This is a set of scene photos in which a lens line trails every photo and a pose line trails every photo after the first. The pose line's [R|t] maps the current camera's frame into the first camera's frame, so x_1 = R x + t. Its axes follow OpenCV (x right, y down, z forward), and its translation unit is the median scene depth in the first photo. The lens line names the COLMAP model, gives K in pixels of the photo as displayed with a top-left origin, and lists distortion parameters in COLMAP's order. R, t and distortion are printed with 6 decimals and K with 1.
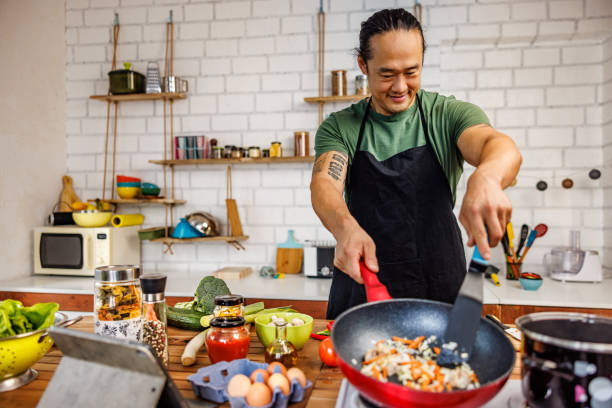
lens RADIAL K [[481.0, 0, 306.0], [0, 481.0, 204.0], [0, 0, 1]] dist [0.005467, -0.004922]
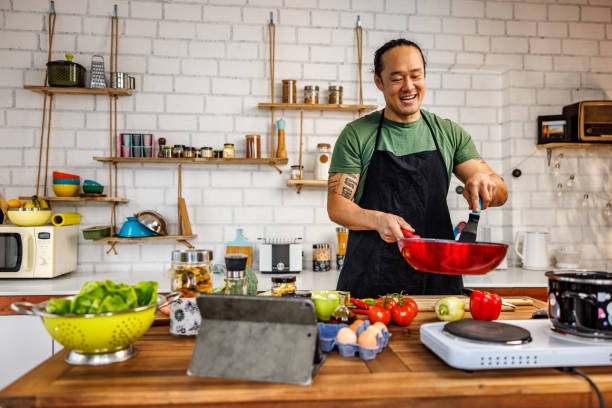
lens RADIAL K [[481.0, 0, 306.0], [0, 481.0, 204.0], [0, 0, 1]] dist [0.005467, -0.004922]
pose [[0.965439, 0.011512, 0.260377, -0.168882], [-0.006076, 0.999747, -0.021672, 0.022611], [-0.260560, 0.019341, 0.965264, -0.040143]]
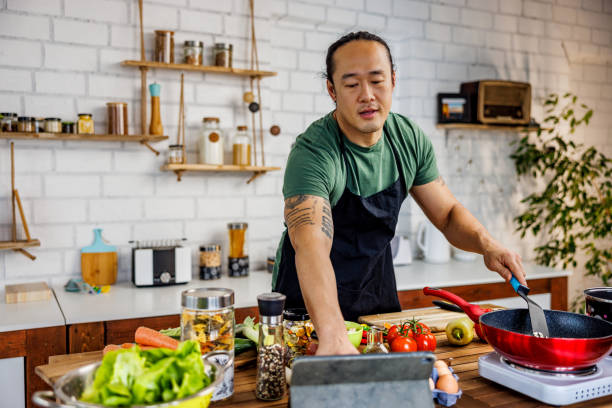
lens RADIAL K [[623.2, 0, 306.0], [0, 623.2, 204.0], [0, 0, 1]] dist [-0.000259, -0.002390]
pose [[0.800384, -0.022244, 0.599074, -0.370441], [-0.003653, 0.999112, 0.041978, -0.029228], [-0.599476, -0.035787, 0.799592, 0.006713]]
